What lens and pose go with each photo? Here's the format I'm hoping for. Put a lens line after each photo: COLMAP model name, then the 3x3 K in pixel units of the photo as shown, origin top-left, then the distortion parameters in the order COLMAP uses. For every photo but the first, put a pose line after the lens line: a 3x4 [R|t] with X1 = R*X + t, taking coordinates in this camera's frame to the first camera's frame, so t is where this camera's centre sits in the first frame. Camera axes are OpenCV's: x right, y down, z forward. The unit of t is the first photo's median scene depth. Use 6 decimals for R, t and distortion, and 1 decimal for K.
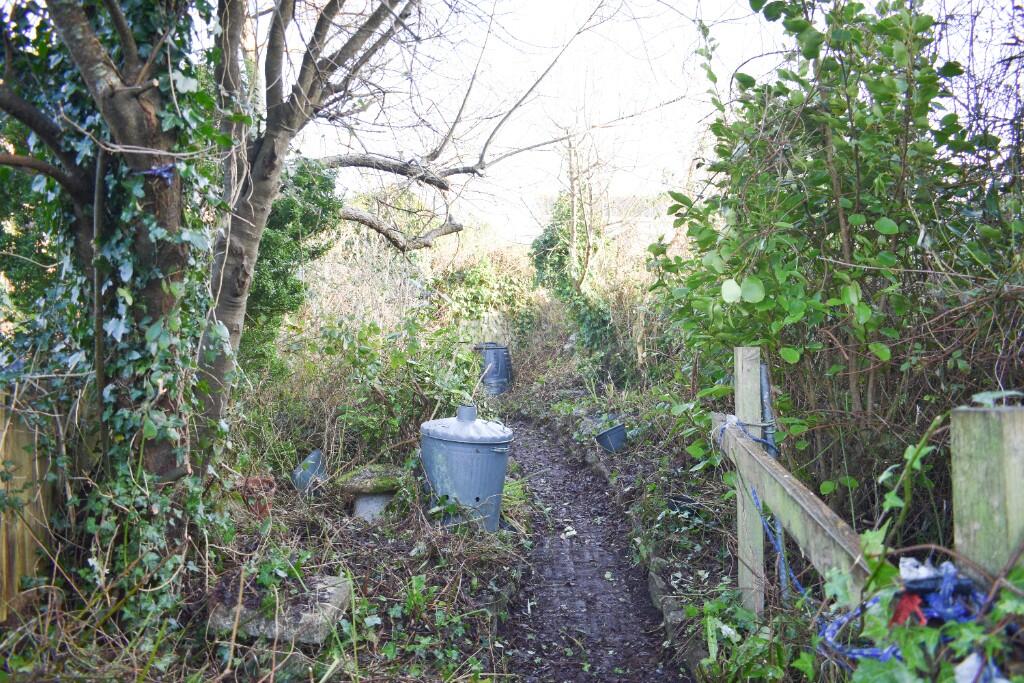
lens RADIAL K [[815.7, 0, 510.7], [0, 815.7, 341.1], [0, 0, 1]] dist [-0.099224, -0.001718]
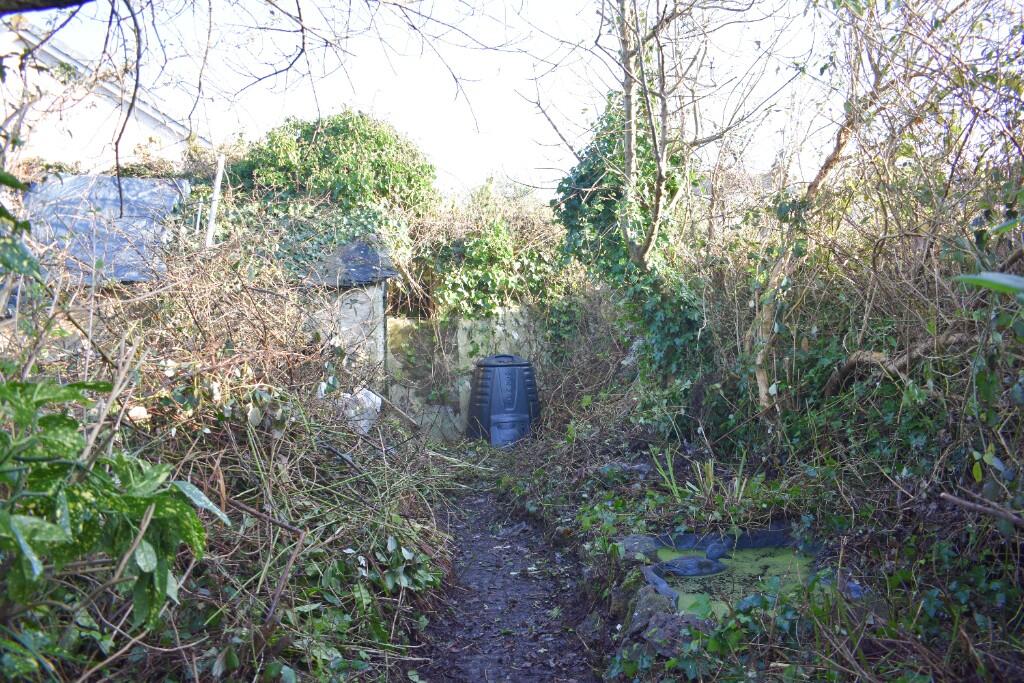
lens RADIAL K [[815.7, 0, 514.0], [0, 815.7, 339.5], [0, 0, 1]] dist [-0.099224, -0.001718]
pose [[0.996169, -0.005565, -0.087274, 0.045112], [0.006107, 0.999964, 0.005946, -0.016581], [0.087237, -0.006456, 0.996167, 0.449263]]
